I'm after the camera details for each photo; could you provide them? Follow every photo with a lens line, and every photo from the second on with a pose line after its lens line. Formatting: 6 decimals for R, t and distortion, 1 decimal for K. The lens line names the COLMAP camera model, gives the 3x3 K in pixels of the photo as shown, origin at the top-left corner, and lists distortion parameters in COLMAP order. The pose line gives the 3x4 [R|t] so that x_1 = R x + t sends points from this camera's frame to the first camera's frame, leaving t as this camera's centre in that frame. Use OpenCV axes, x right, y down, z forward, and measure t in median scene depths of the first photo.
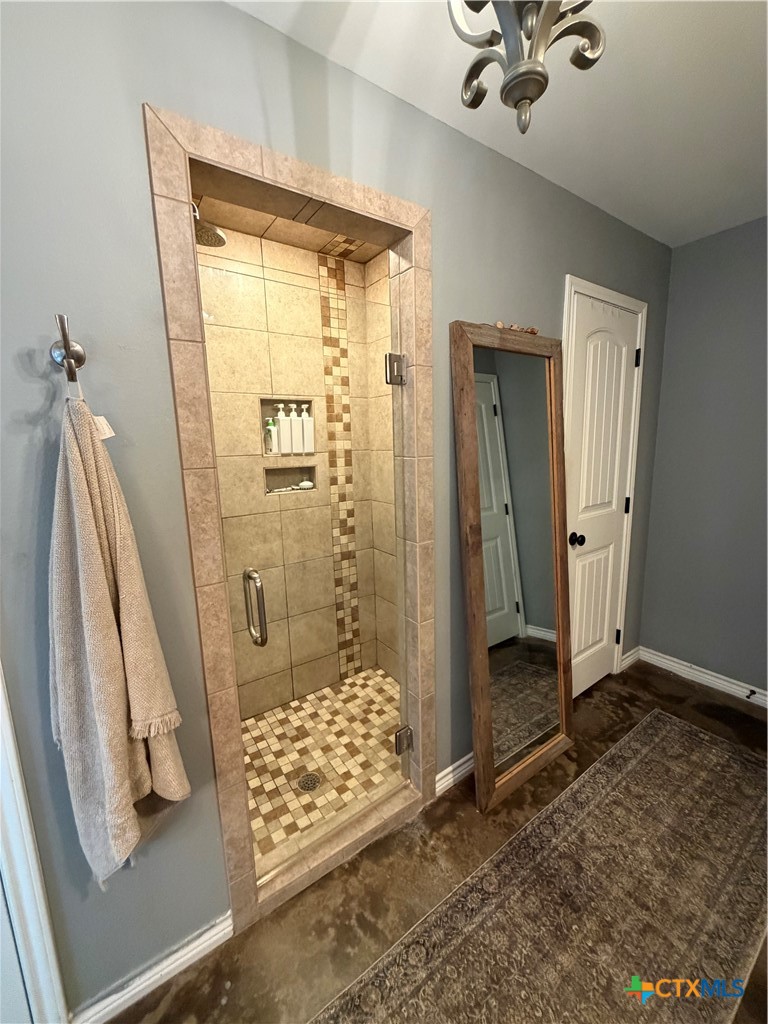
lens RADIAL K [[409.3, 0, 382.6], [0, 409.3, 510.7], [0, 0, 1]] dist [-0.000497, 0.000398]
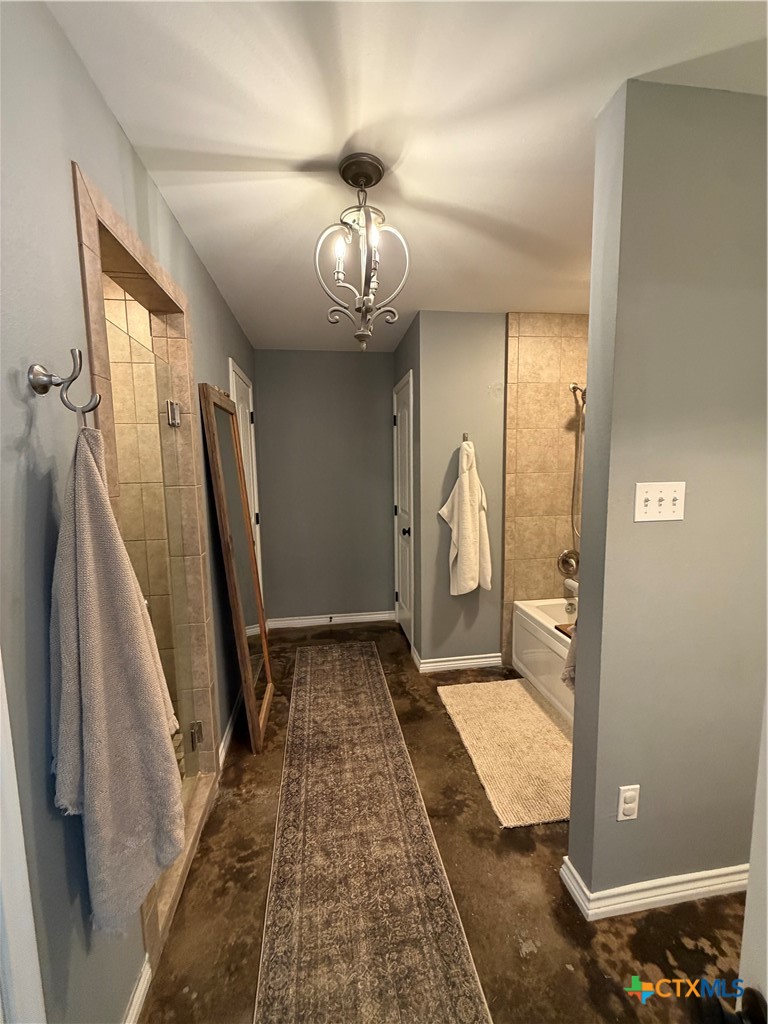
lens RADIAL K [[409.3, 0, 382.9], [0, 409.3, 511.6], [0, 0, 1]] dist [-0.000497, 0.000398]
pose [[0.446026, -0.080811, 0.891364, -0.822389], [0.154125, 0.987973, 0.012447, 0.020357], [-0.881650, 0.131830, 0.453117, -0.059012]]
